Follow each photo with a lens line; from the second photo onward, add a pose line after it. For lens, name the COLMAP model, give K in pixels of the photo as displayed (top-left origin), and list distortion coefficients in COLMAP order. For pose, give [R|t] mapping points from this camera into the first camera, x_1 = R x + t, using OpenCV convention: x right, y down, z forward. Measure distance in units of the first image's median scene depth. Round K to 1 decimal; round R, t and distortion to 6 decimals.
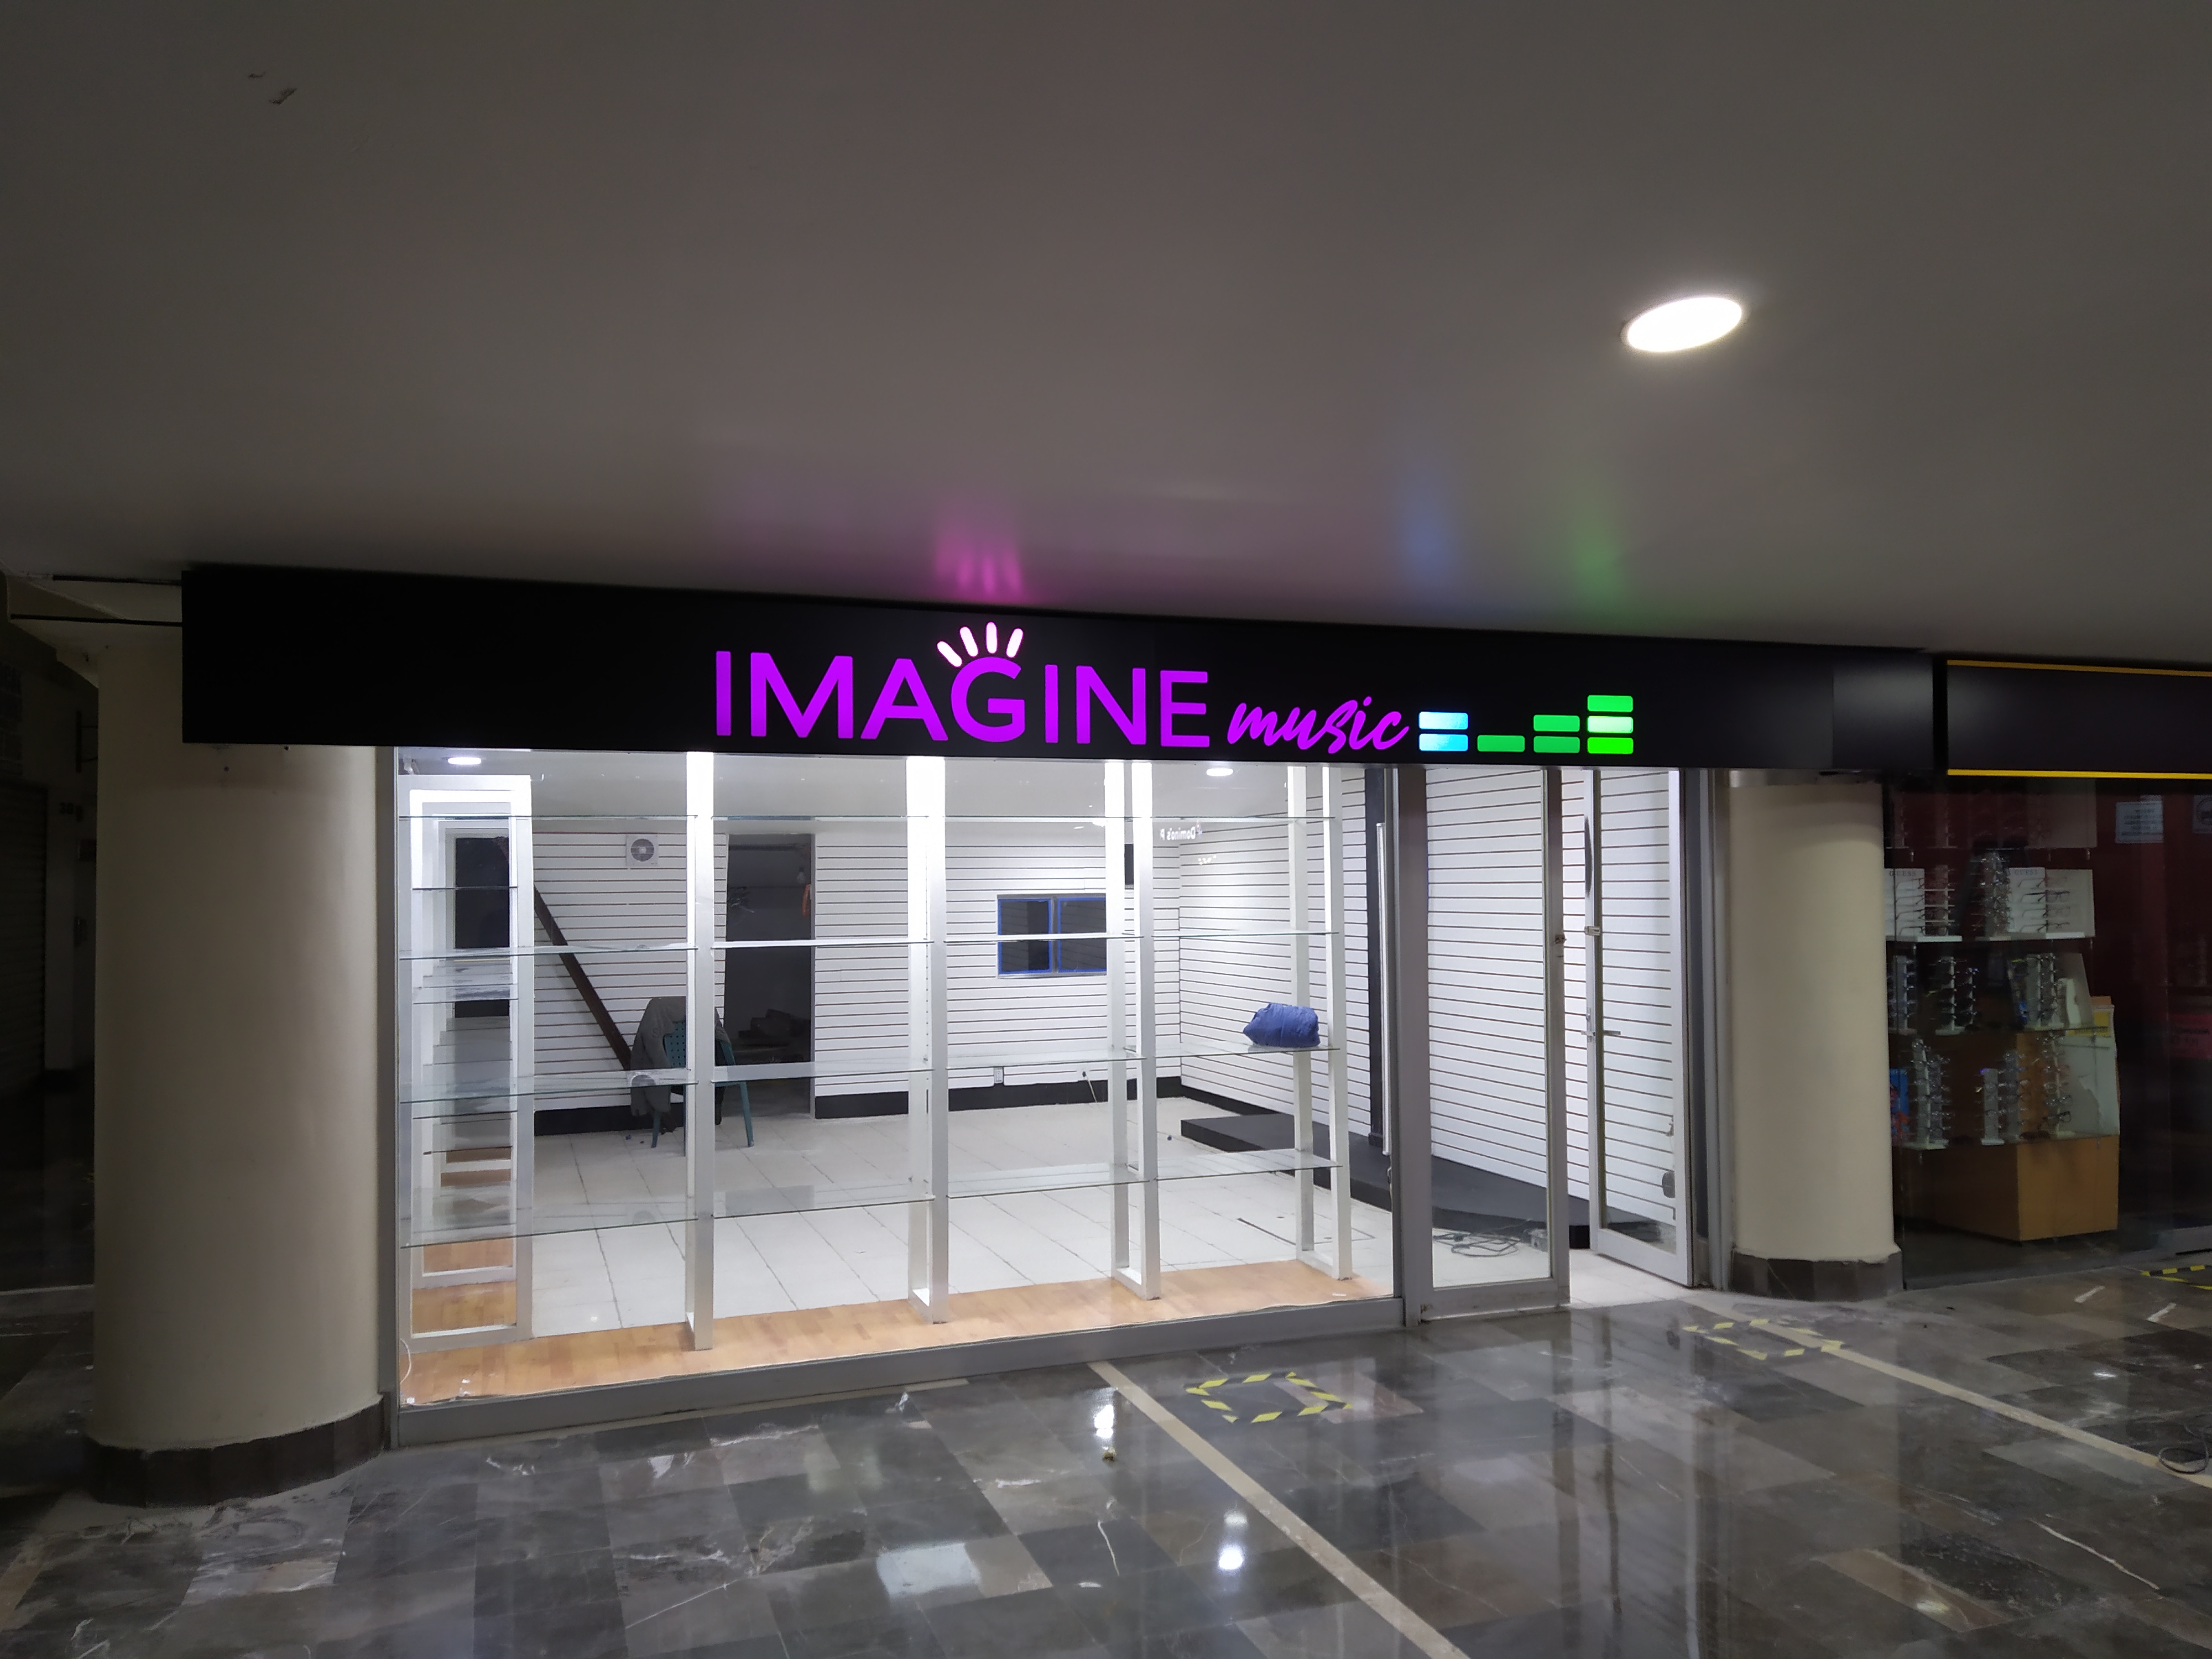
lens RADIAL K [[1671.7, 0, 1106.0], [0, 1671.7, 829.5], [0, 0, 1]] dist [0.152758, -0.184795]
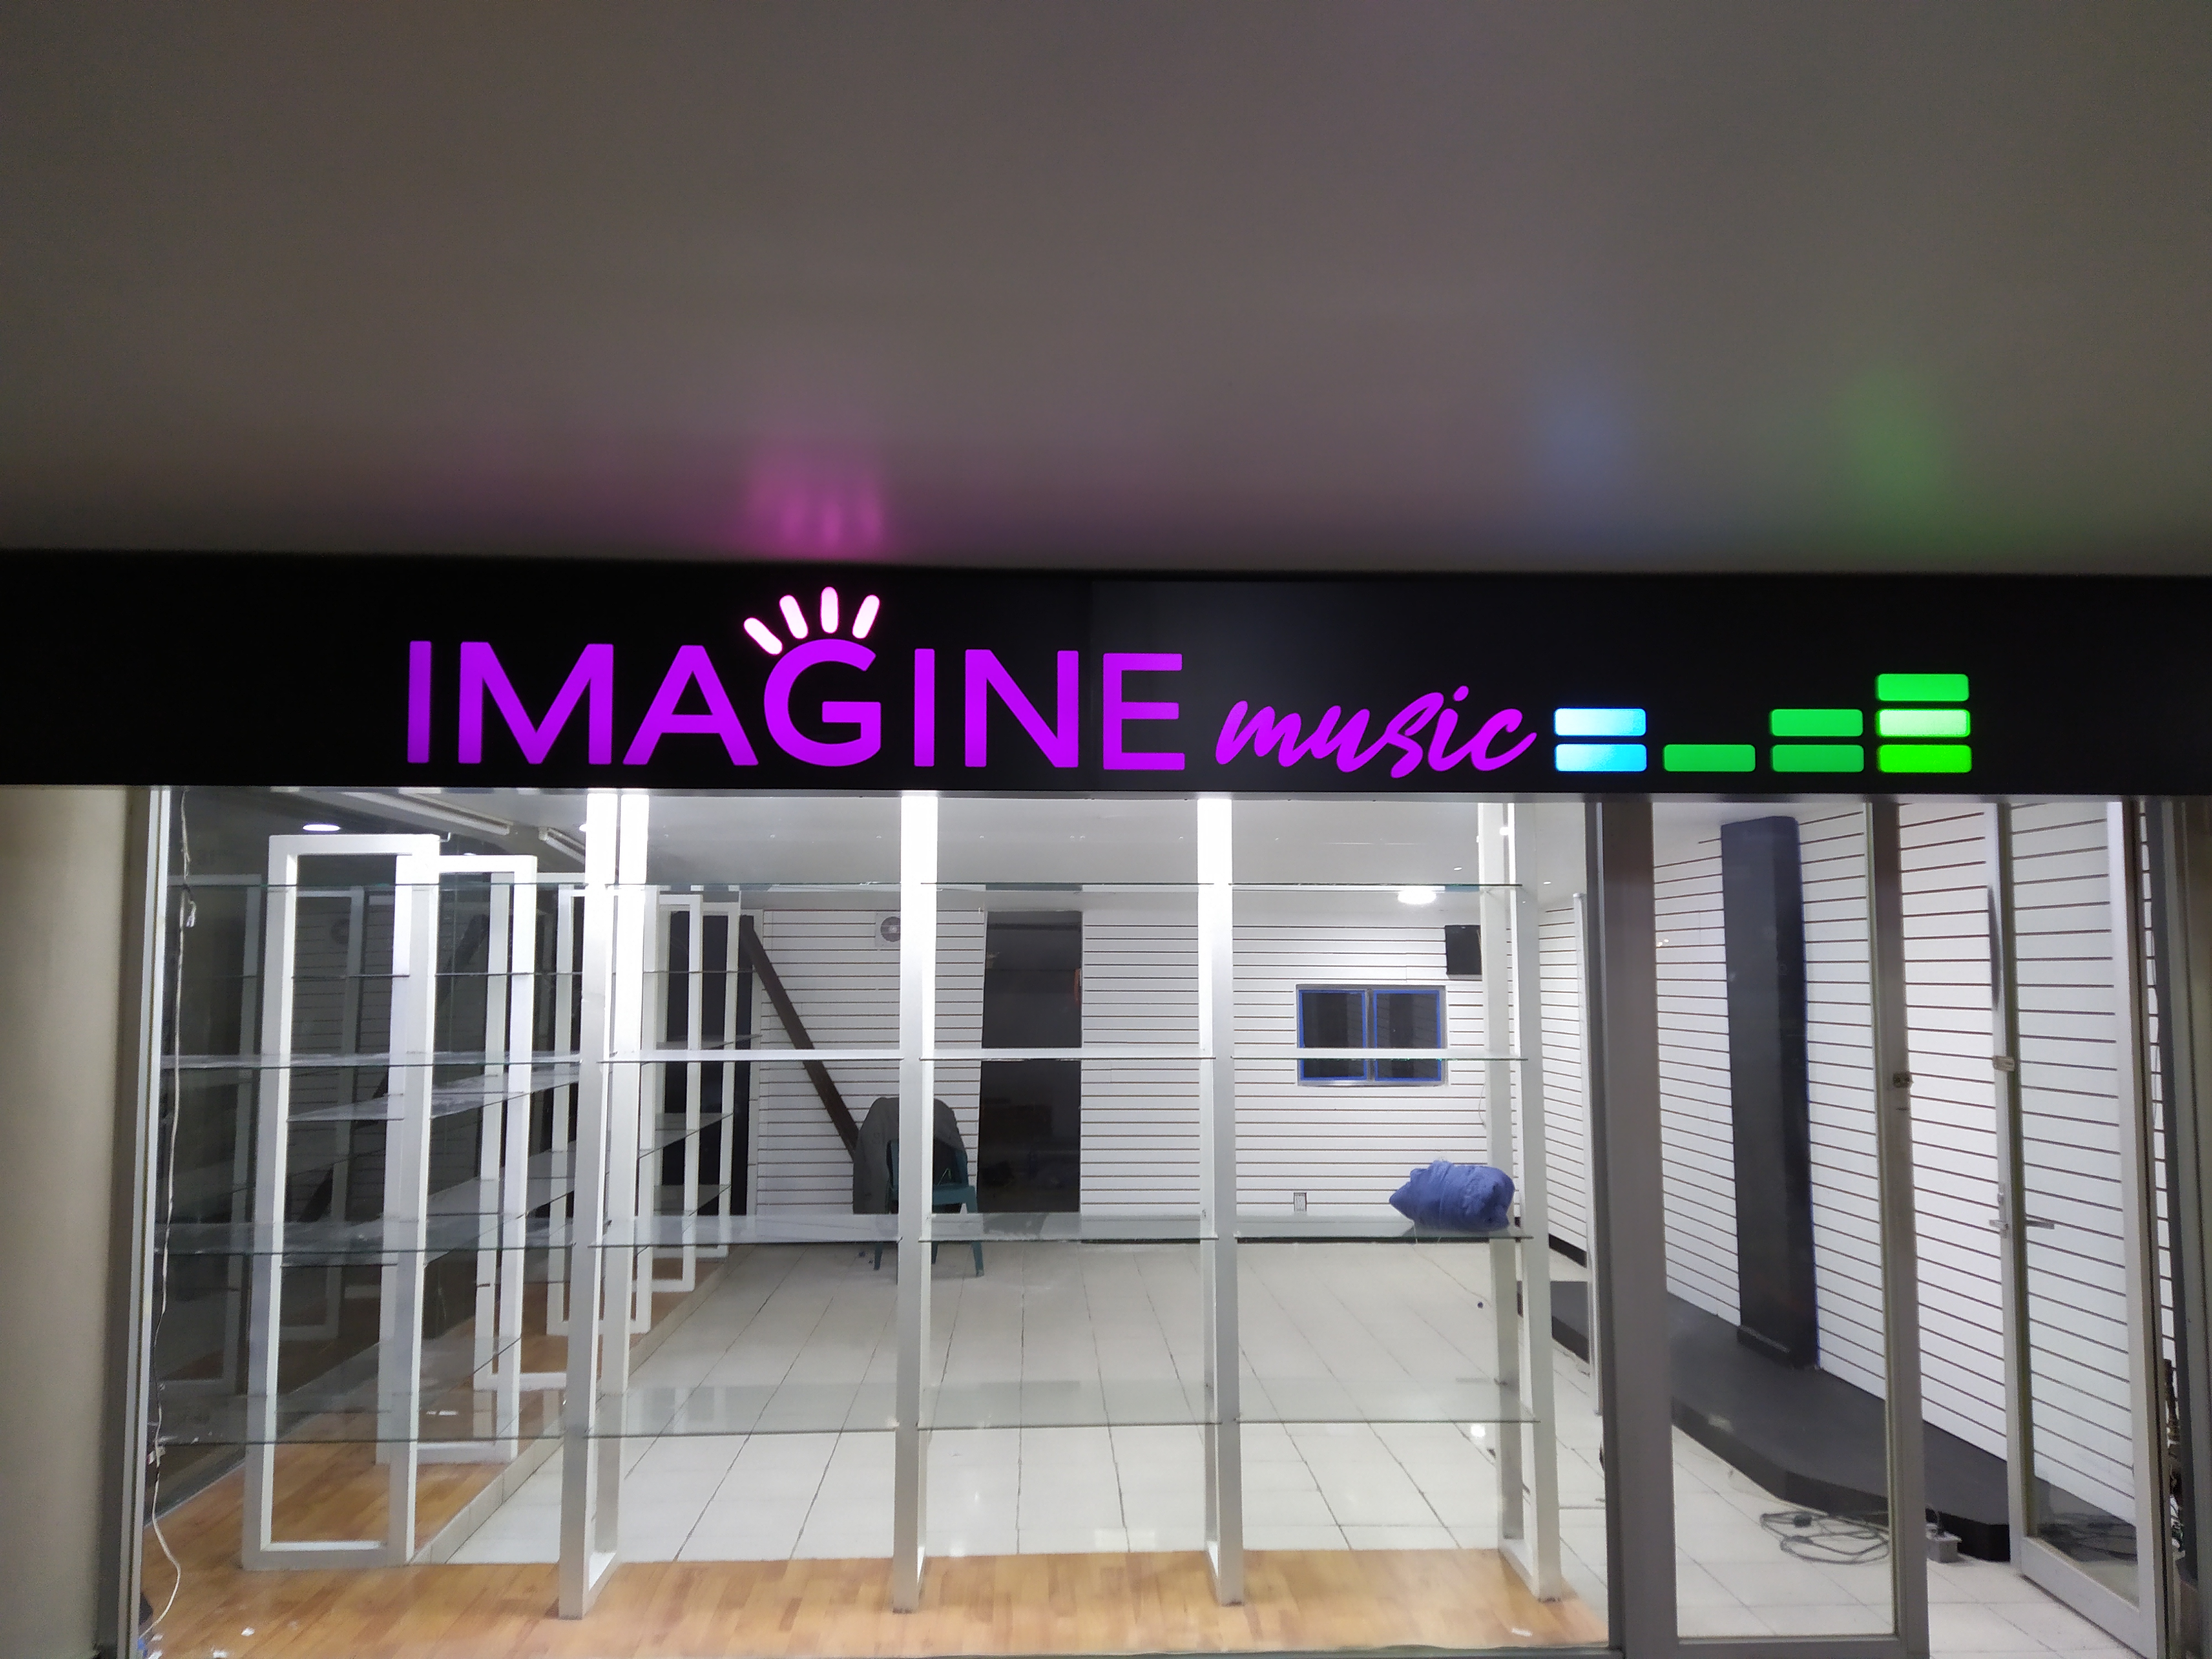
lens RADIAL K [[1671.7, 0, 1106.0], [0, 1671.7, 829.5], [0, 0, 1]] dist [0.152758, -0.184795]
pose [[0.954061, -0.013109, -0.299325, 0.215364], [-0.001258, 0.998858, -0.047756, 0.003739], [0.299609, 0.045938, 0.952955, 0.368862]]
